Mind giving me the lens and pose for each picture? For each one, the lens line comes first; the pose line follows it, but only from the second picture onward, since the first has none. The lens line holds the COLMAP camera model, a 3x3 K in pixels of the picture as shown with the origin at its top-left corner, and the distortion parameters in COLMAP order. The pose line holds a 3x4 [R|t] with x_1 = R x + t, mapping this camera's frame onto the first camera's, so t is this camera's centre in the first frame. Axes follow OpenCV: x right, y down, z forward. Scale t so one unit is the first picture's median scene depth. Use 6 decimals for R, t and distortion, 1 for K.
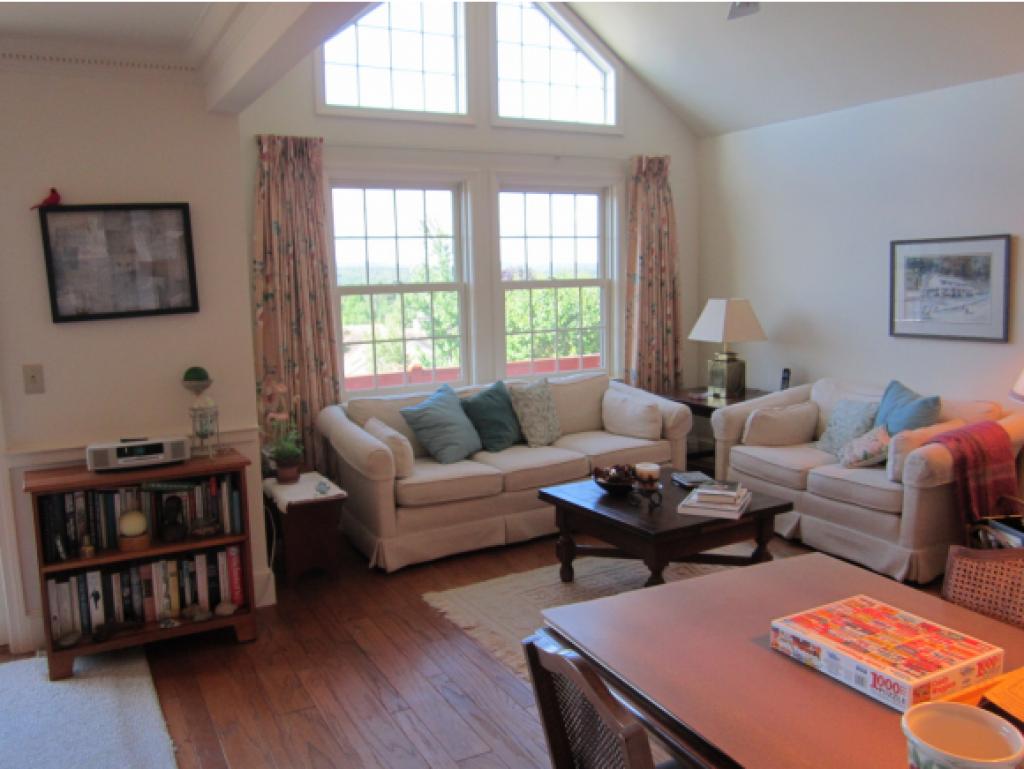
lens RADIAL K [[850.3, 0, 512.0], [0, 850.3, 384.5], [0, 0, 1]] dist [-0.046821, 0.015082]
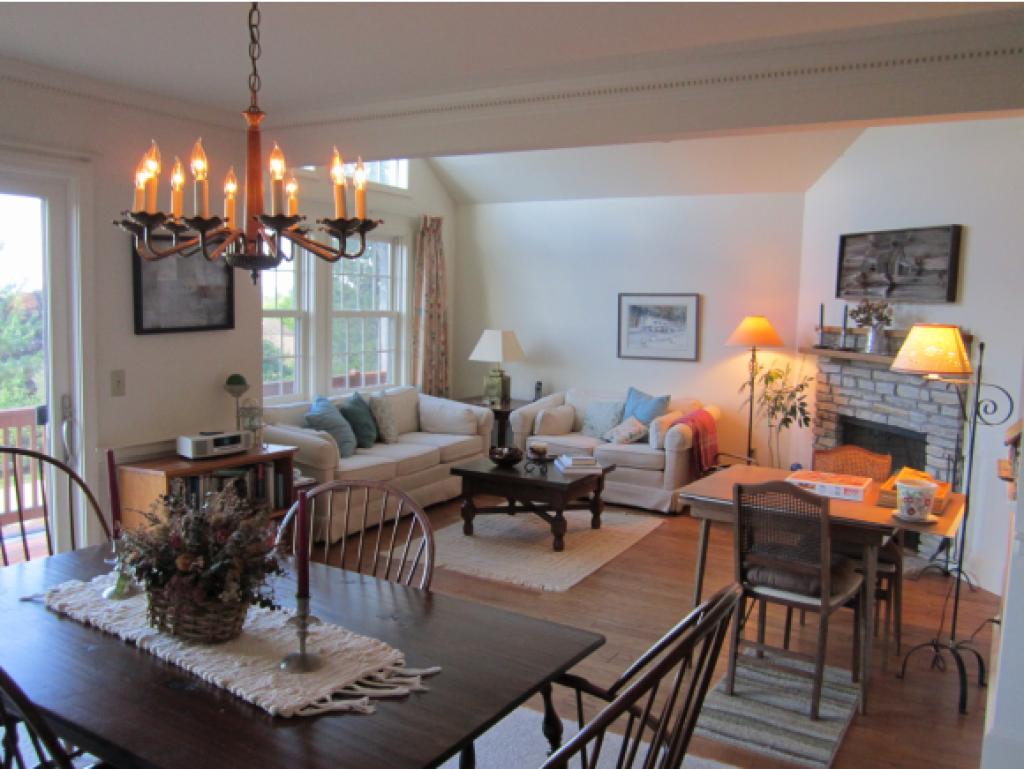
lens RADIAL K [[844.0, 0, 512.0], [0, 844.0, 384.5], [0, 0, 1]] dist [-0.069526, 0.002214]
pose [[0.858758, -0.006402, 0.512342, -0.530943], [0.025562, 0.999212, -0.030361, 0.033052], [-0.511744, 0.039169, 0.858245, -0.186087]]
